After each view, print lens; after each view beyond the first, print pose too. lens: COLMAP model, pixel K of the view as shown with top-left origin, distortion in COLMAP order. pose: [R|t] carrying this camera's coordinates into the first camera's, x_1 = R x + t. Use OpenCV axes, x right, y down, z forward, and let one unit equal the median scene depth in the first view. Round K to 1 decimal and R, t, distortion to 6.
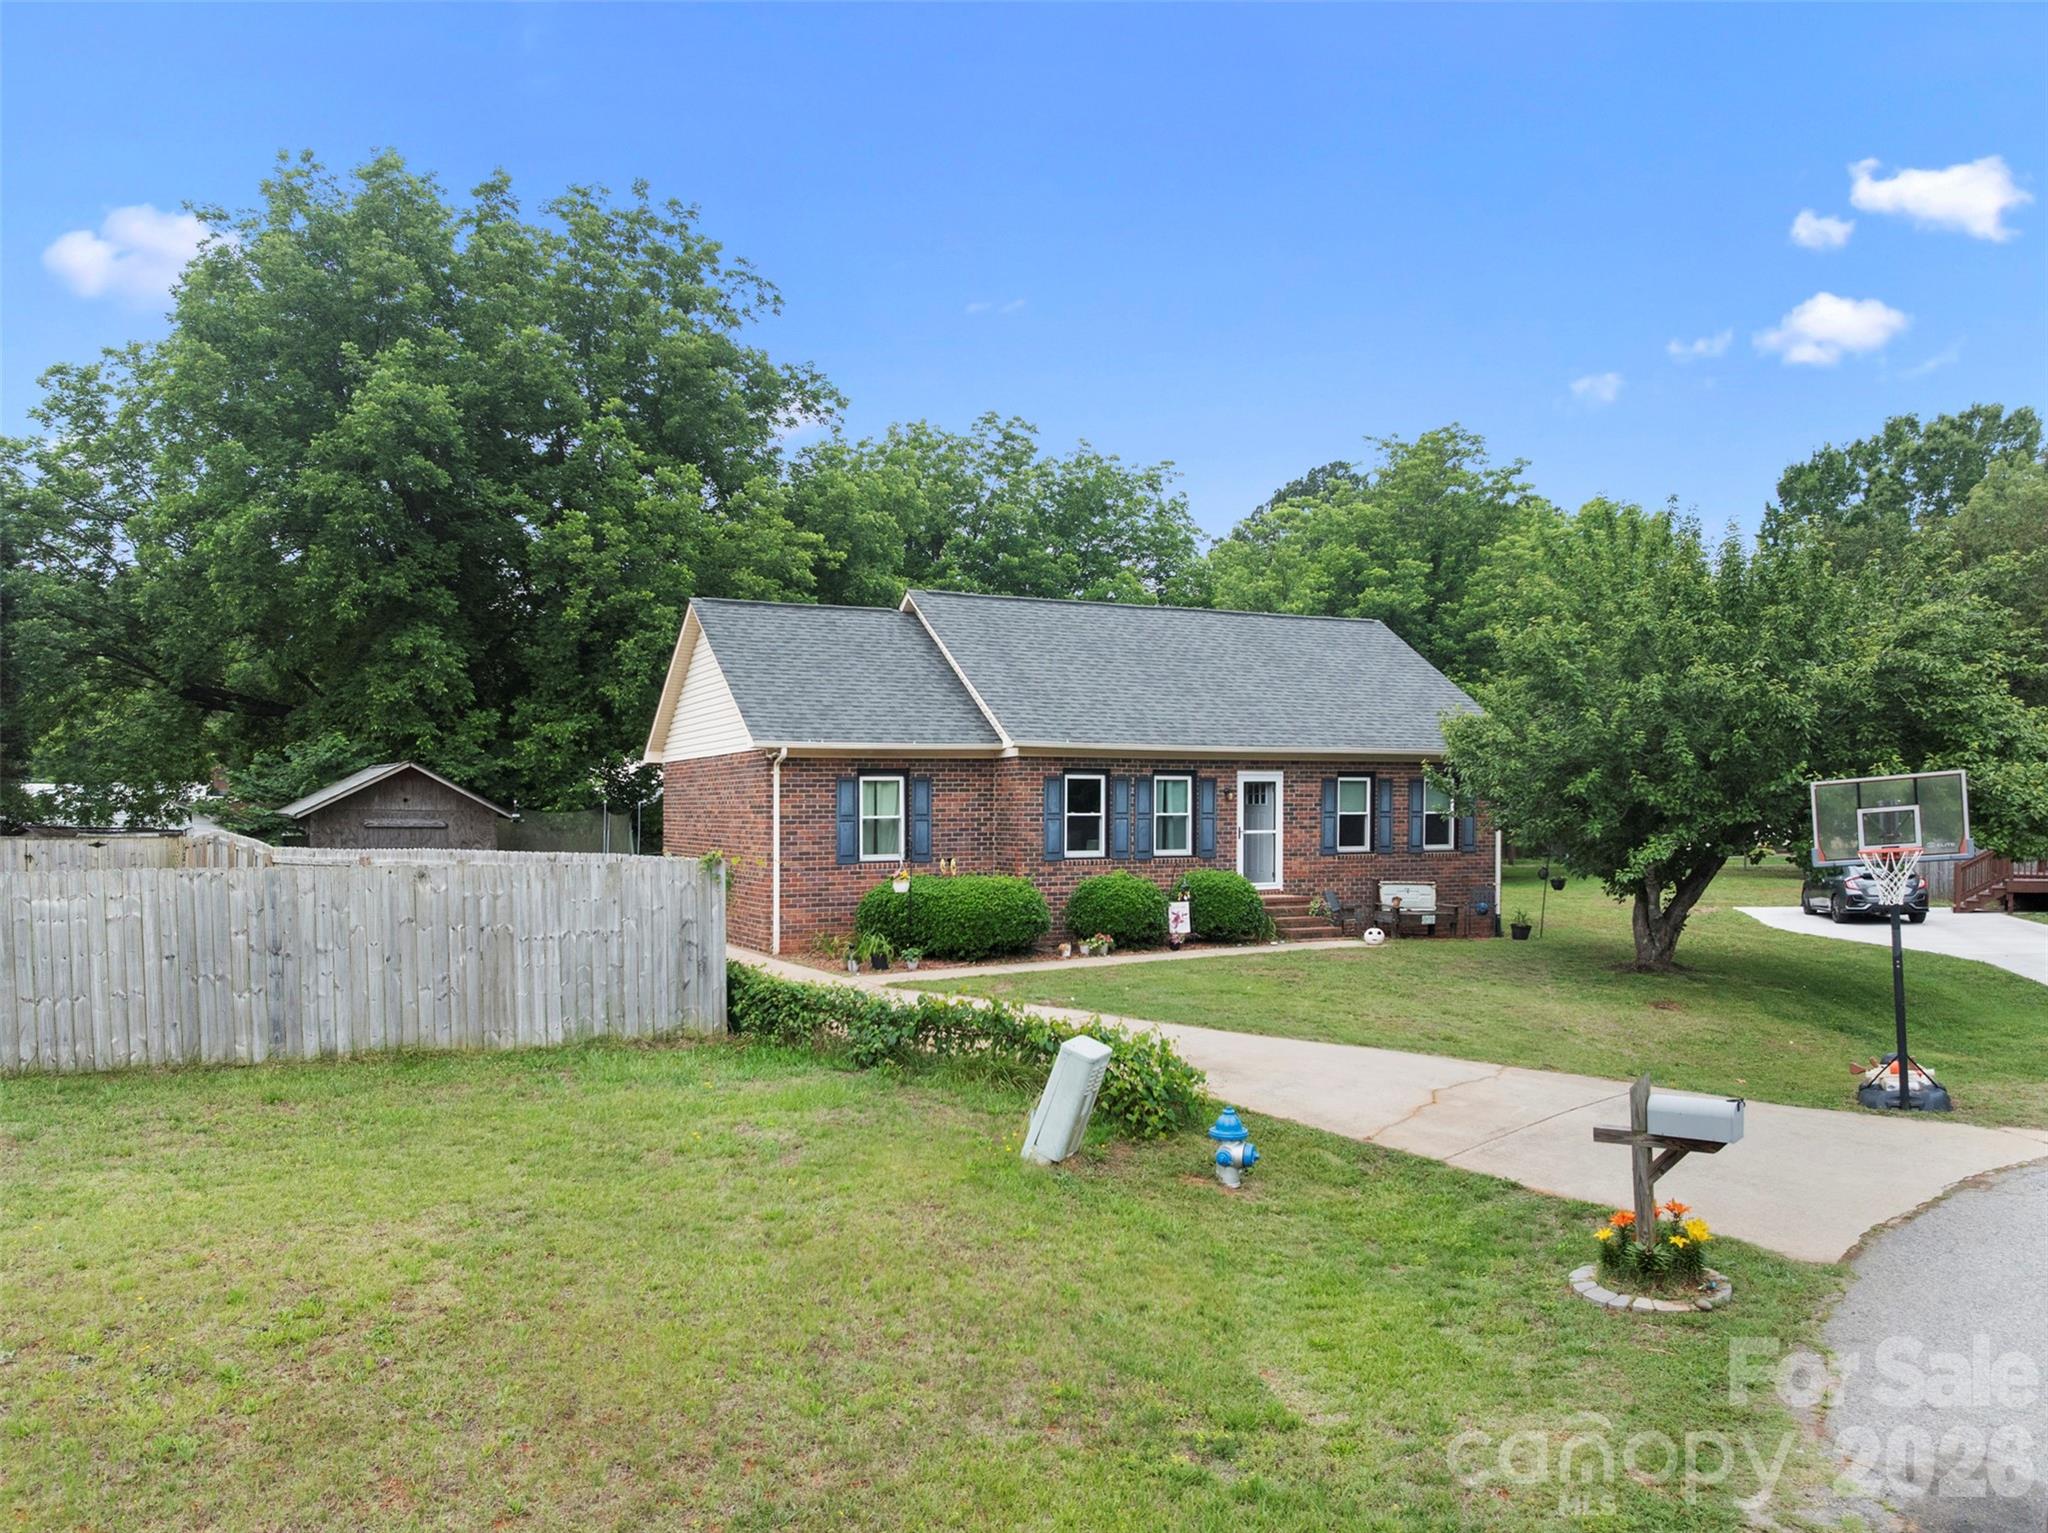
lens RADIAL K [[1417.5, 0, 1024.0], [0, 1417.5, 766.5], [0, 0, 1]] dist [0.003286, -0.089921]
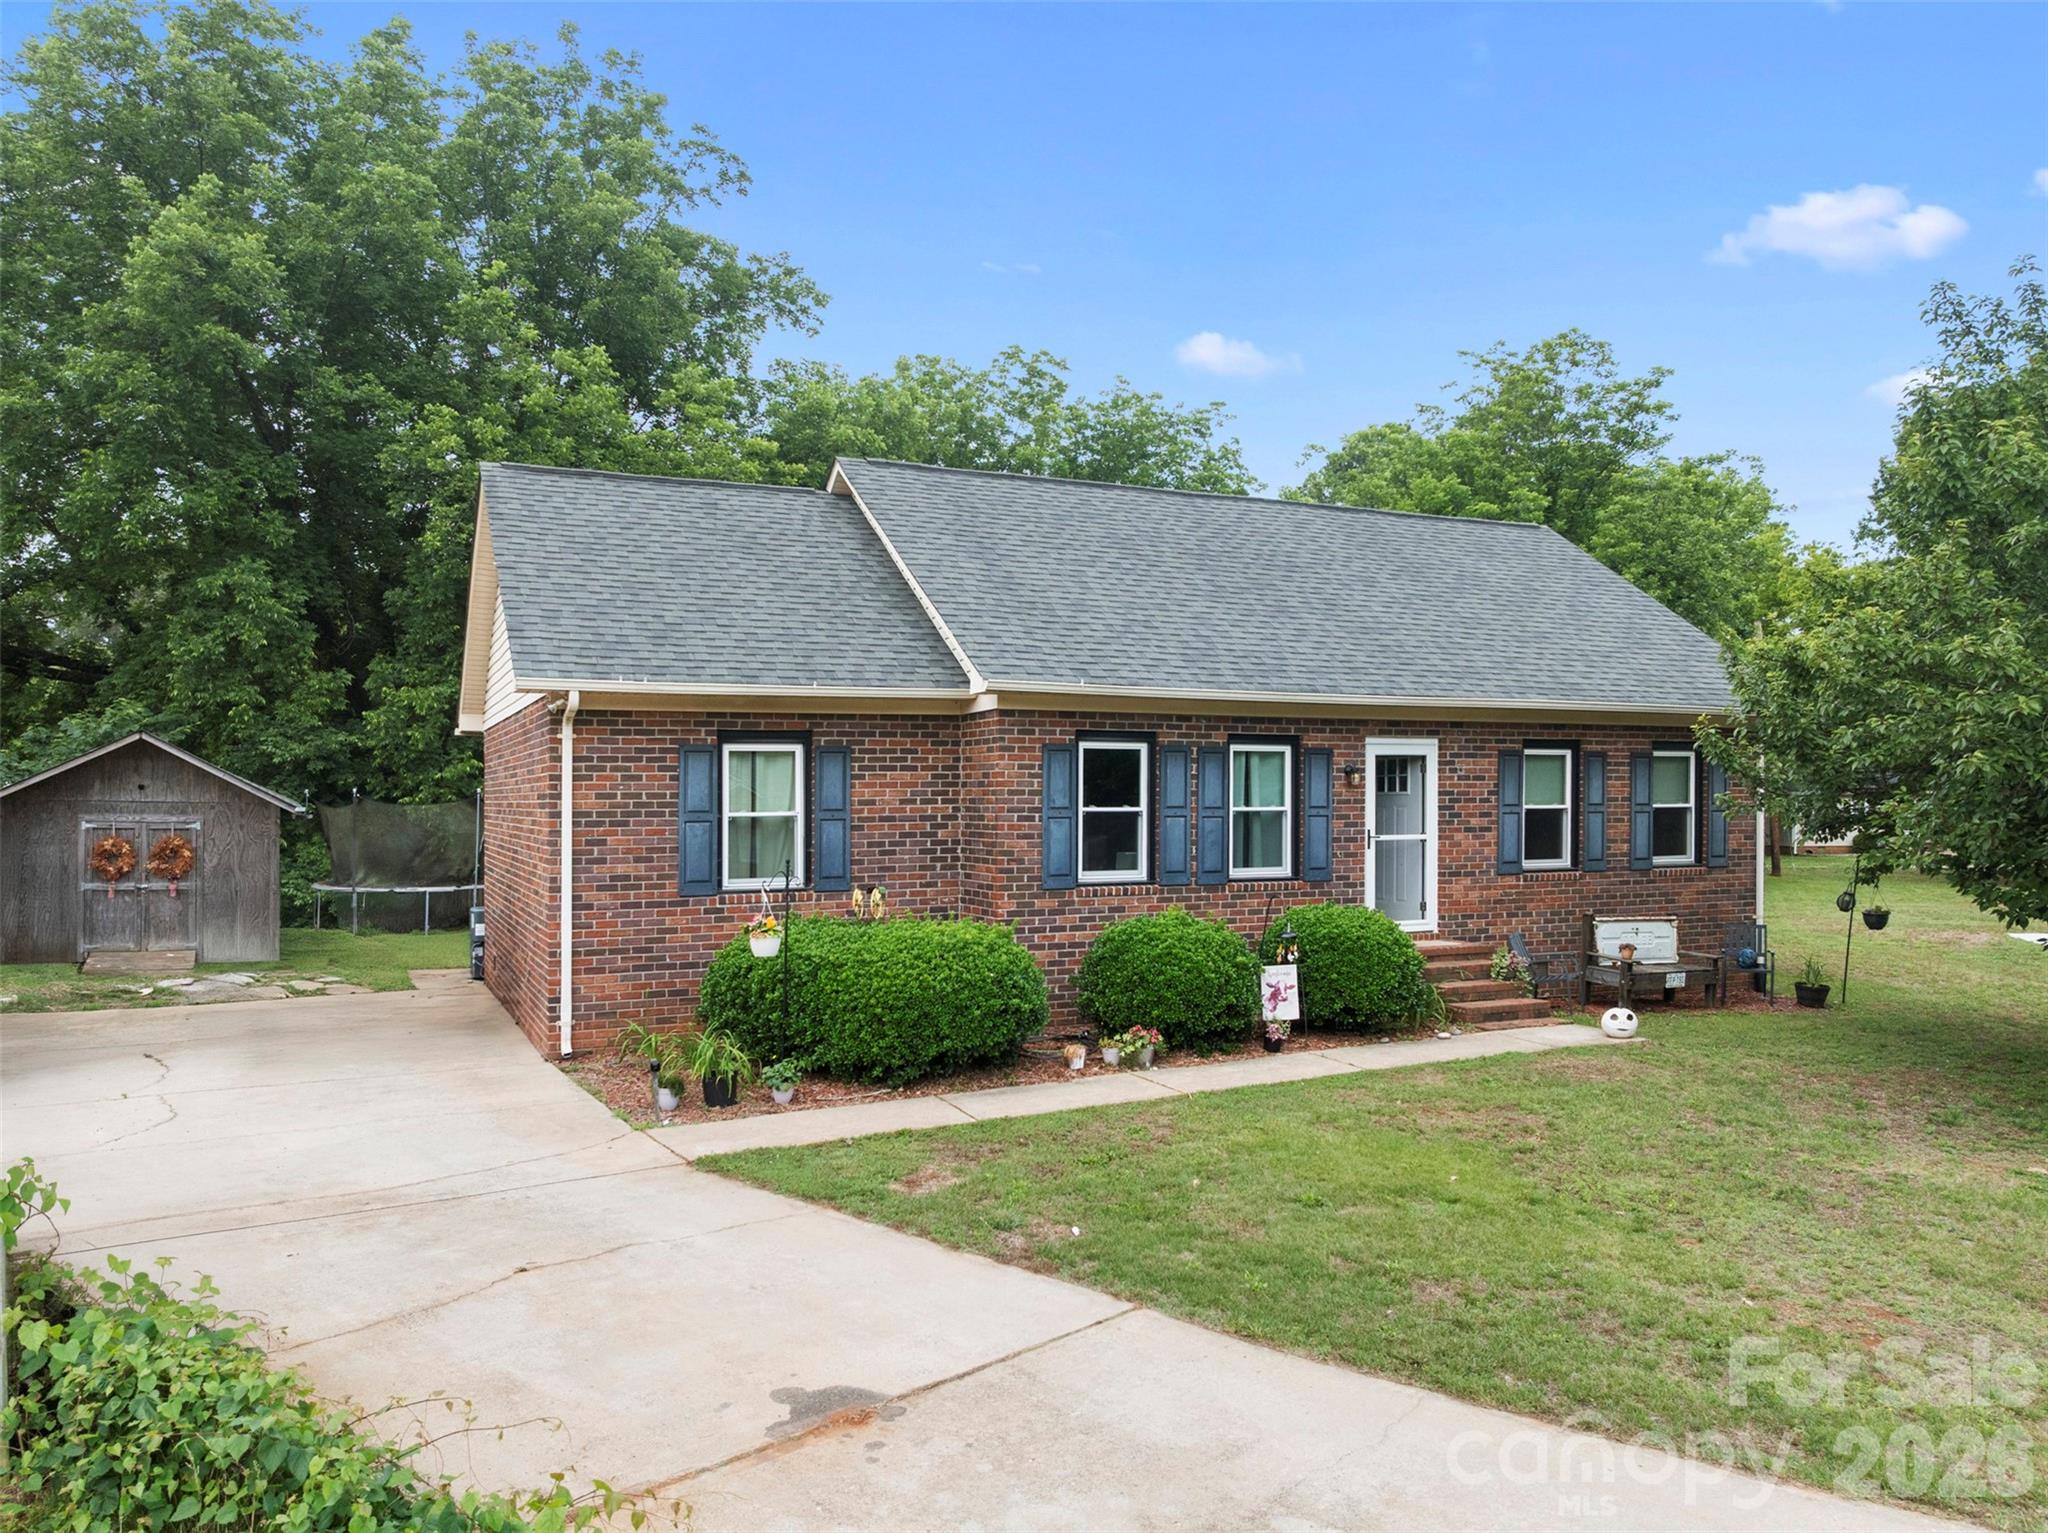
lens RADIAL K [[1417.5, 0, 1024.0], [0, 1417.5, 766.5], [0, 0, 1]] dist [0.003286, -0.089921]
pose [[0.999596, -0.001170, -0.028384, 0.021342], [0.001335, 0.999982, 0.005780, 0.011896], [0.028377, -0.005816, 0.999580, 0.386664]]
